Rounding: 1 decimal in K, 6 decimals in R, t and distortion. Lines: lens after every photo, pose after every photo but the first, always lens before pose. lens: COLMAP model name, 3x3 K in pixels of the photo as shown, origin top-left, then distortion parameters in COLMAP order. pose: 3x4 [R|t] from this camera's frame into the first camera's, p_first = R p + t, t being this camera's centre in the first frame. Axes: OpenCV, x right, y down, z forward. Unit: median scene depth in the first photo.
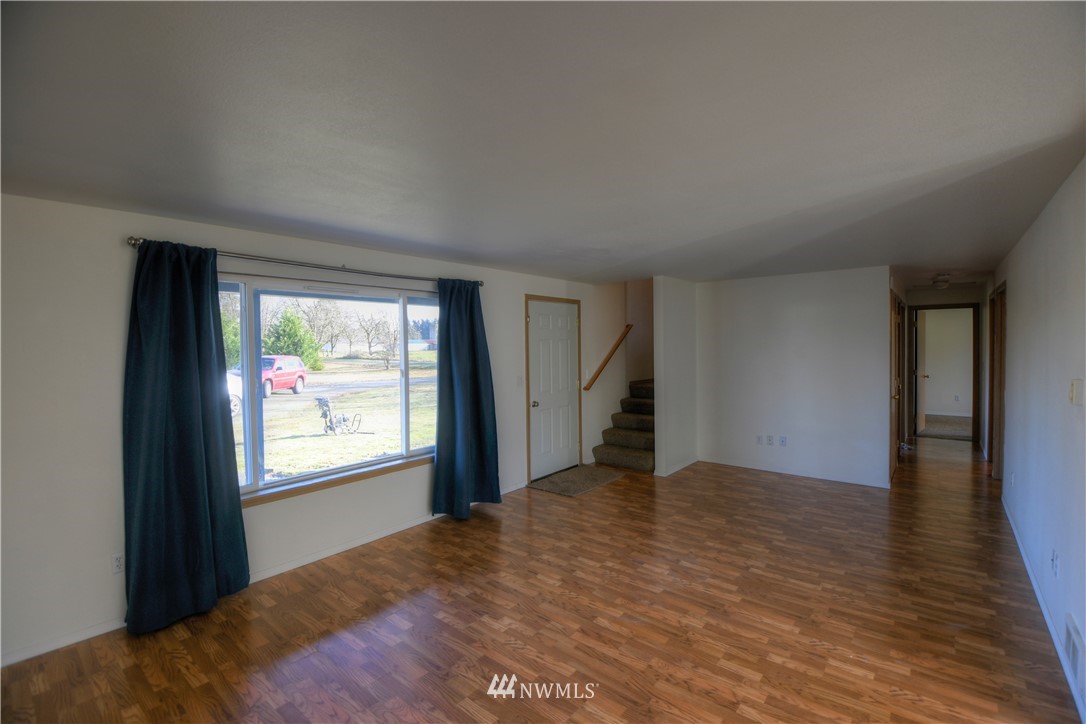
lens RADIAL K [[481.9, 0, 553.0], [0, 481.9, 354.6], [0, 0, 1]] dist [-0.000178, -0.010923]
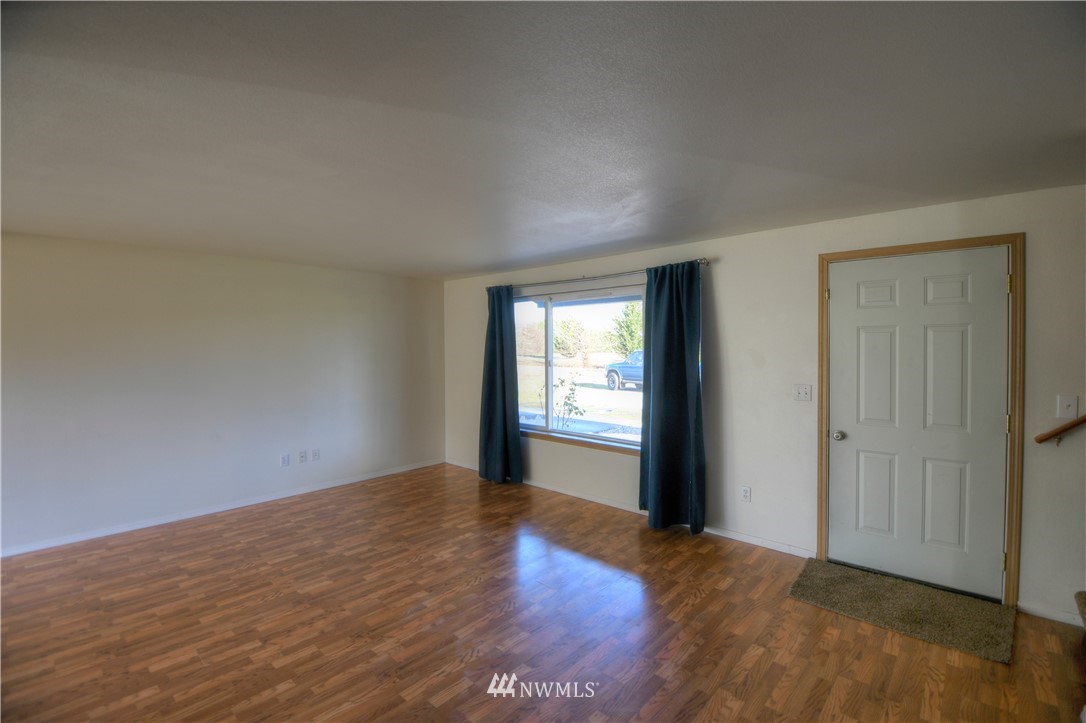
lens RADIAL K [[481.9, 0, 551.3], [0, 481.9, 345.9], [0, 0, 1]] dist [-0.000178, -0.010923]
pose [[-0.049160, 0.014143, -0.998691, 0.854836], [-0.015551, 0.999768, 0.014923, -0.017751], [0.998670, 0.016264, -0.048929, 0.986650]]
